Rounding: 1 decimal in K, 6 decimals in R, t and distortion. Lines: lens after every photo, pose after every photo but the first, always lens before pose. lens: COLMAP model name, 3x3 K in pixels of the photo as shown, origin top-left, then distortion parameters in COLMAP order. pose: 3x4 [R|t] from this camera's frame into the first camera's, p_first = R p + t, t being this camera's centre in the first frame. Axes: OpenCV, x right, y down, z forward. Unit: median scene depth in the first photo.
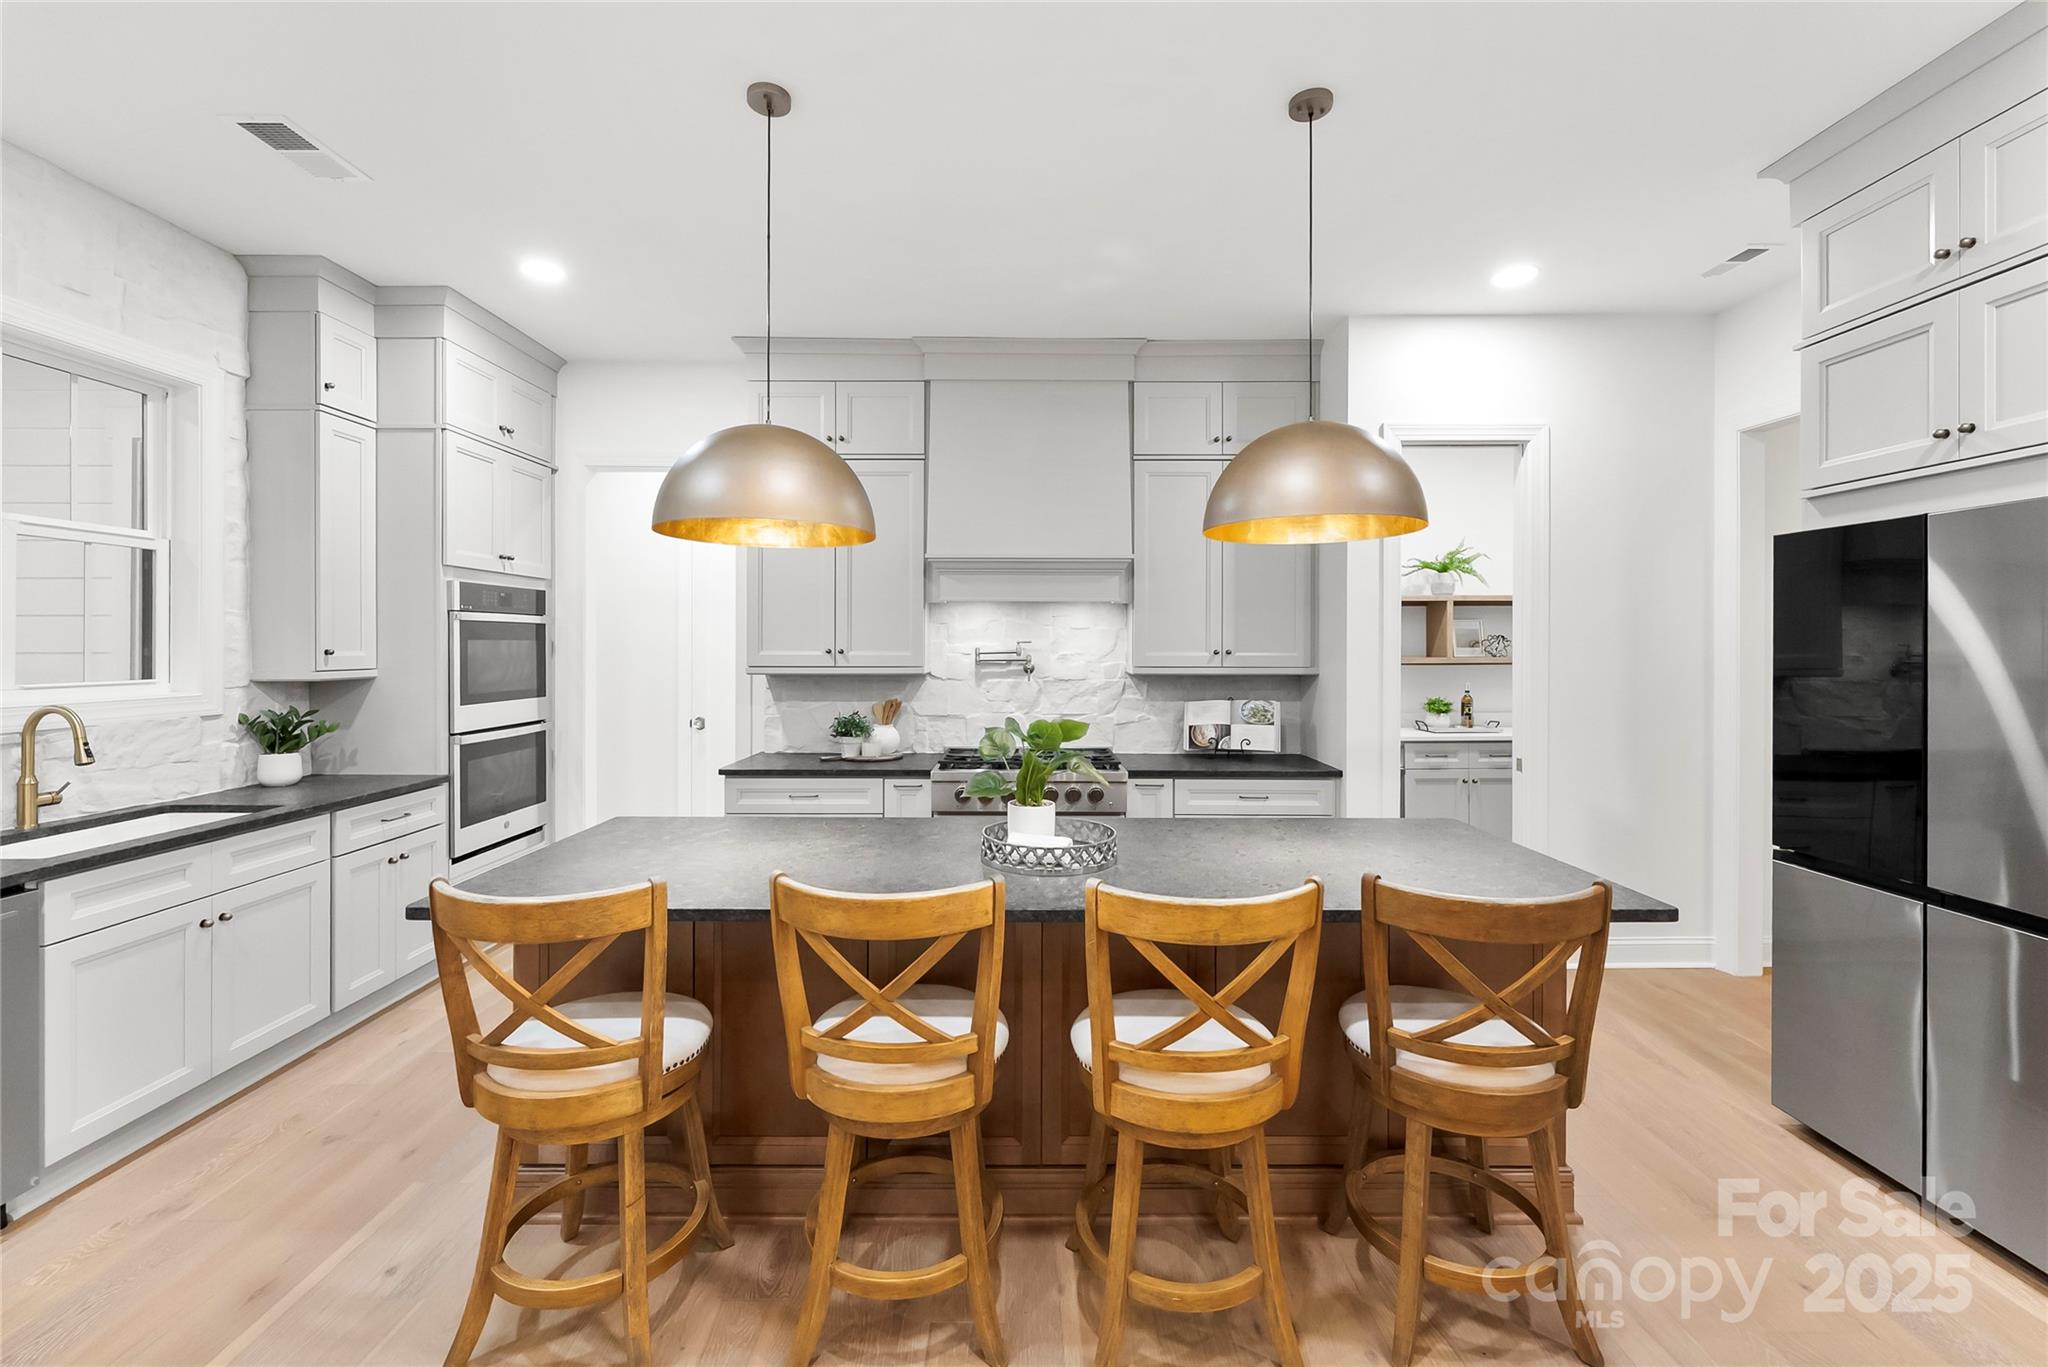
lens RADIAL K [[834.1, 0, 1041.1], [0, 834.1, 647.1], [0, 0, 1]] dist [-0.001325, 0.000396]
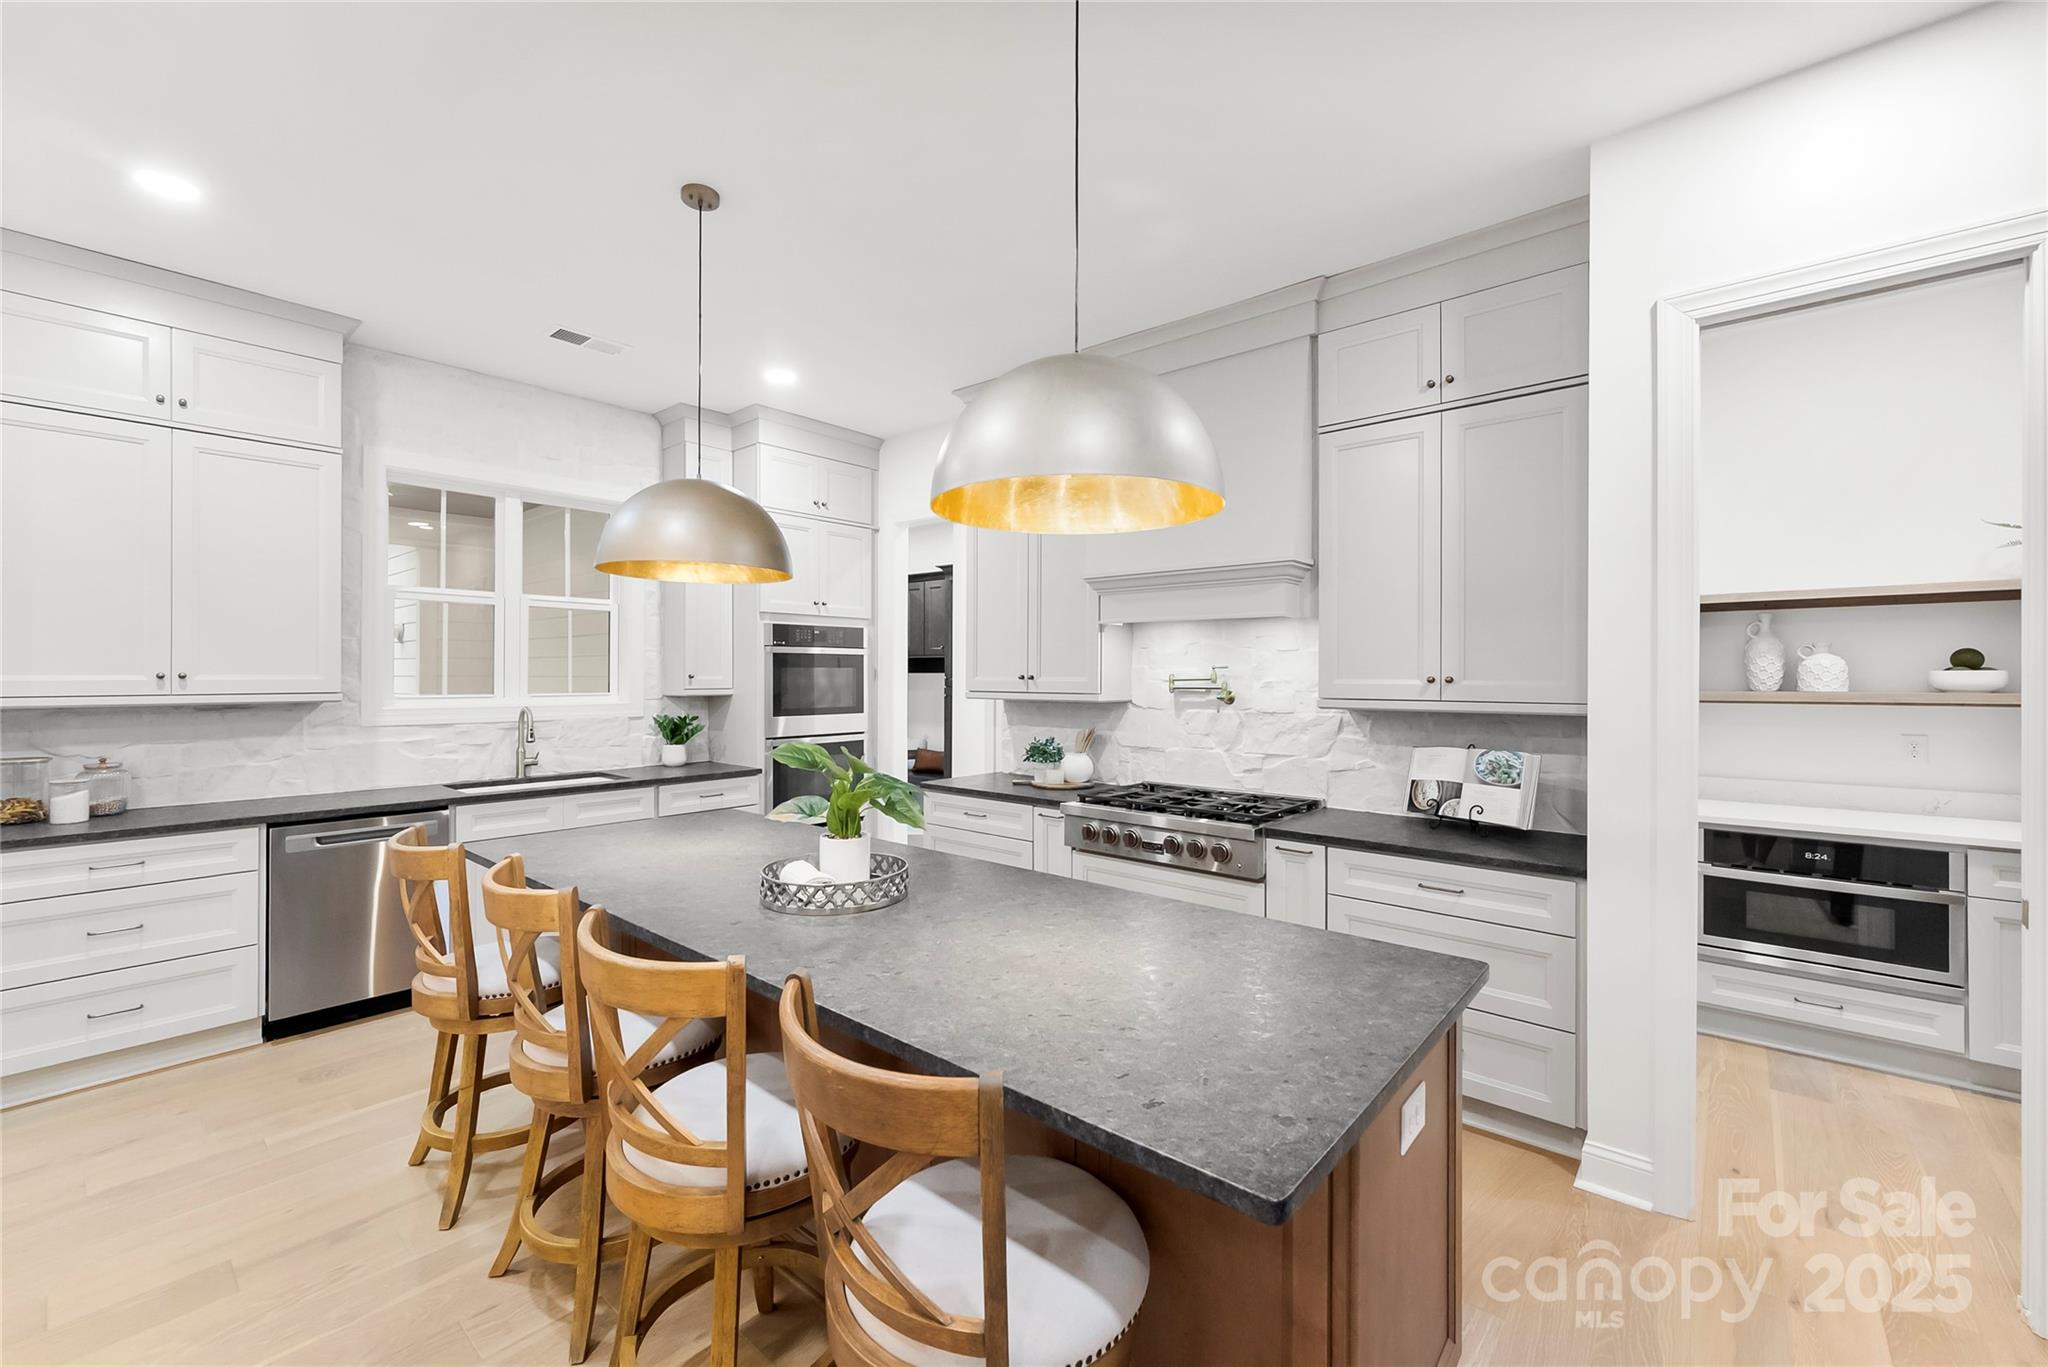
lens RADIAL K [[834.1, 0, 1030.9], [0, 834.1, 675.3], [0, 0, 1]] dist [-0.001325, 0.000396]
pose [[0.755336, 0.001303, -0.655336, 0.418341], [-0.001710, 0.999999, 0.000018, 0.002682], [0.655336, 0.001107, 0.755337, 0.230755]]
